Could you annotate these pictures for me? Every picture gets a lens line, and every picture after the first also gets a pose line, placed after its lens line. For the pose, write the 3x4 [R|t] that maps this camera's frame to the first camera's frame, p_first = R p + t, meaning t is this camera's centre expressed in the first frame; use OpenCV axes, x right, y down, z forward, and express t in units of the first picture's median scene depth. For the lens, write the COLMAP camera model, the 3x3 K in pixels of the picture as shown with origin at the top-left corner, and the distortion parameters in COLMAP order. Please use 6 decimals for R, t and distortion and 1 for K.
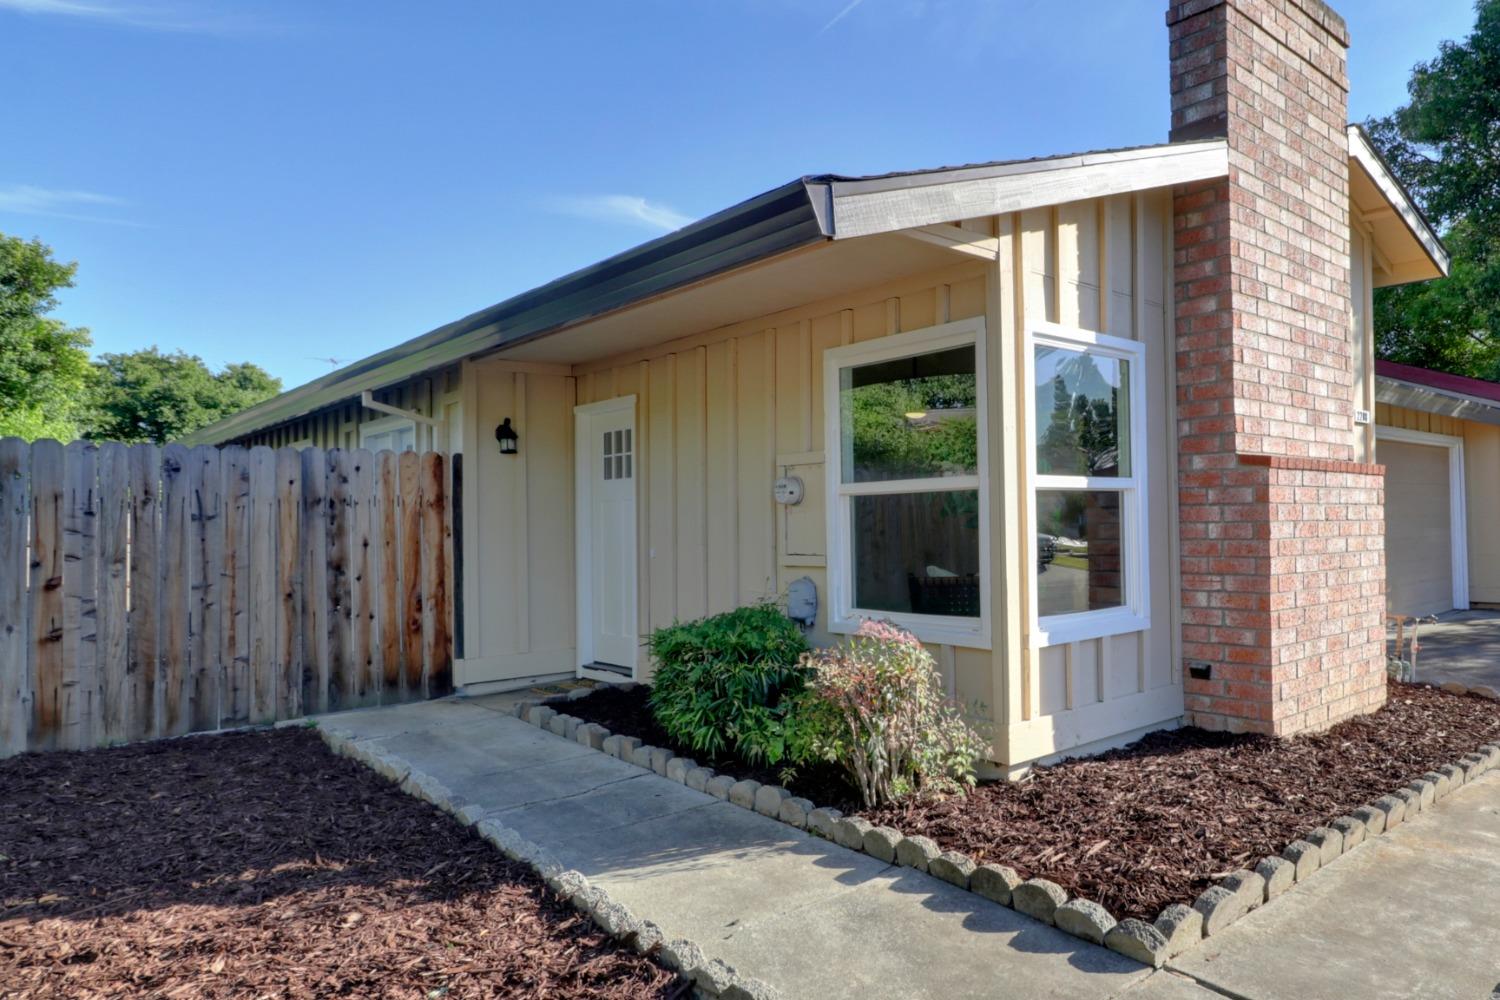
lens RADIAL K [[967.4, 0, 1040.3], [0, 967.4, 489.6], [0, 0, 1]] dist [0.003478, 0.002843]
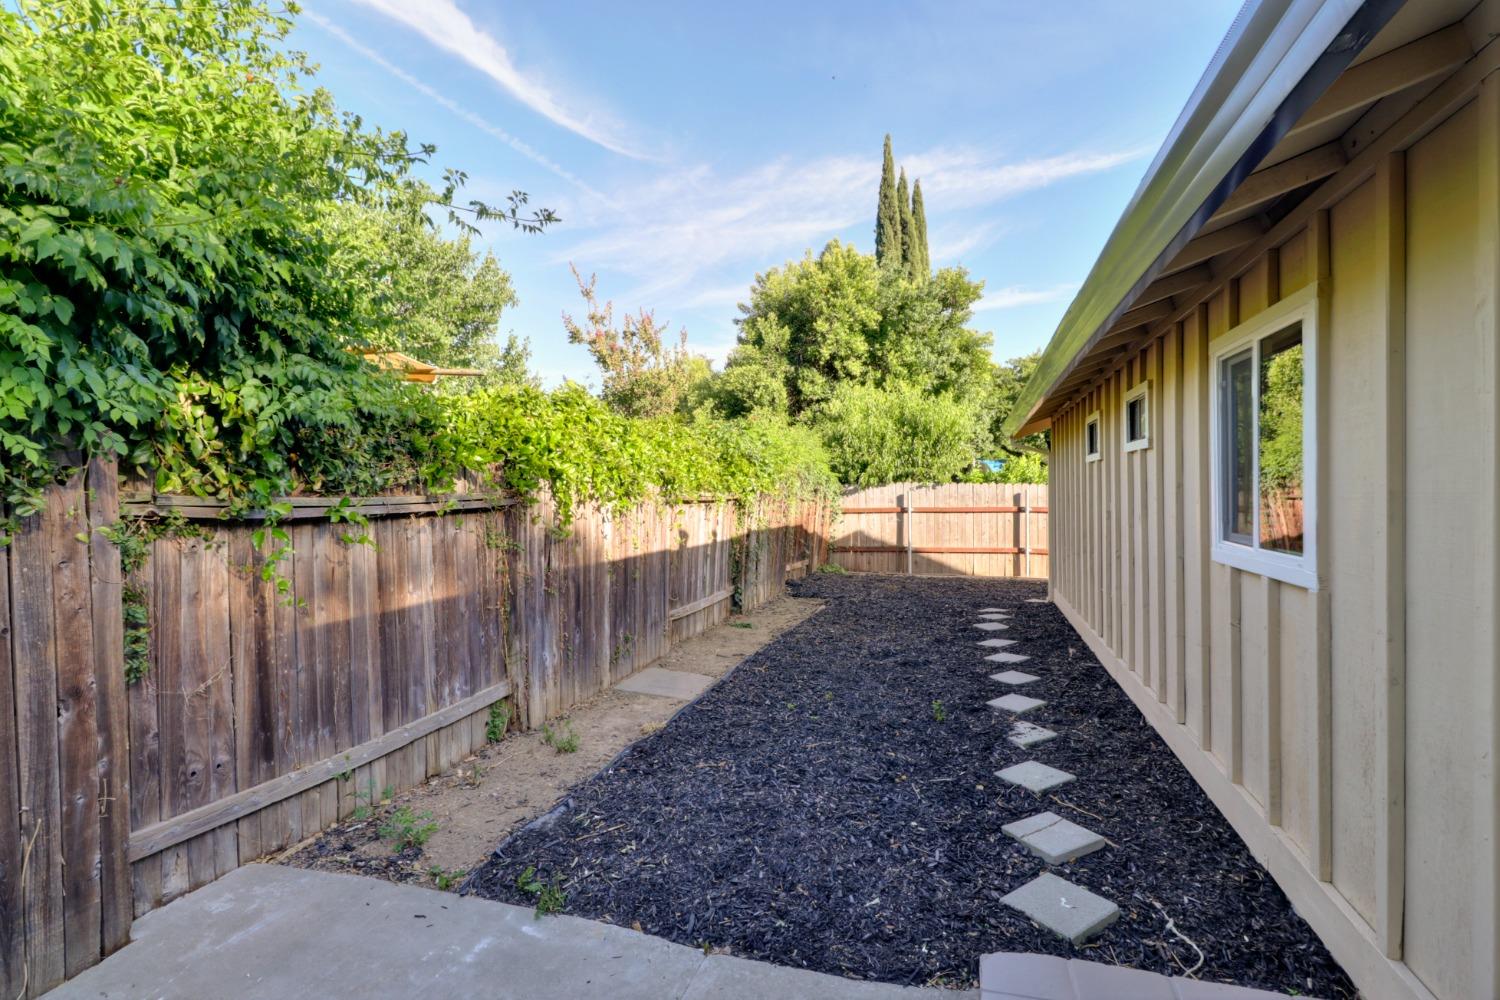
lens RADIAL K [[707.6, 0, 761.9], [0, 707.6, 485.5], [0, 0, 1]] dist [0.003531, -0.000519]
pose [[0.429636, 0.015045, -0.902877, -1.151011], [0.025476, 0.999261, 0.028774, -0.013712], [0.902643, -0.035364, 0.428935, 1.368683]]
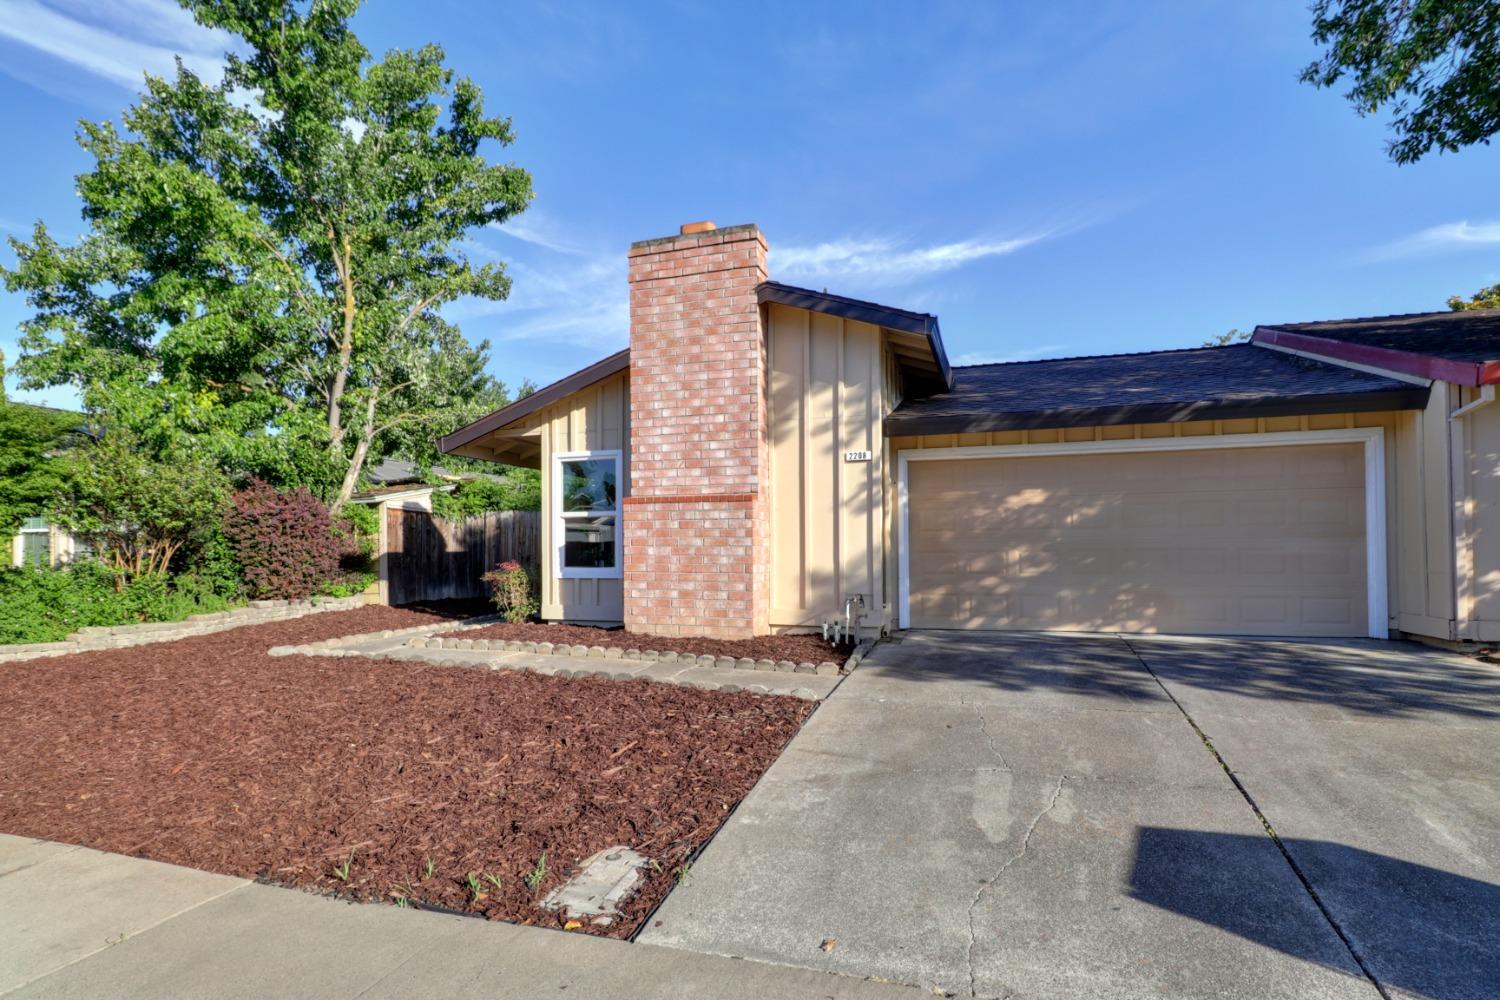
lens RADIAL K [[772.1, 0, 746.1], [0, 772.1, 537.4], [0, 0, 1]] dist [0.002629, 0.000018]
pose [[0.390366, -0.004137, -0.920650, 1.810800], [0.025475, 0.999656, 0.006310, 0.045218], [0.920307, -0.025917, 0.390337, 0.558890]]
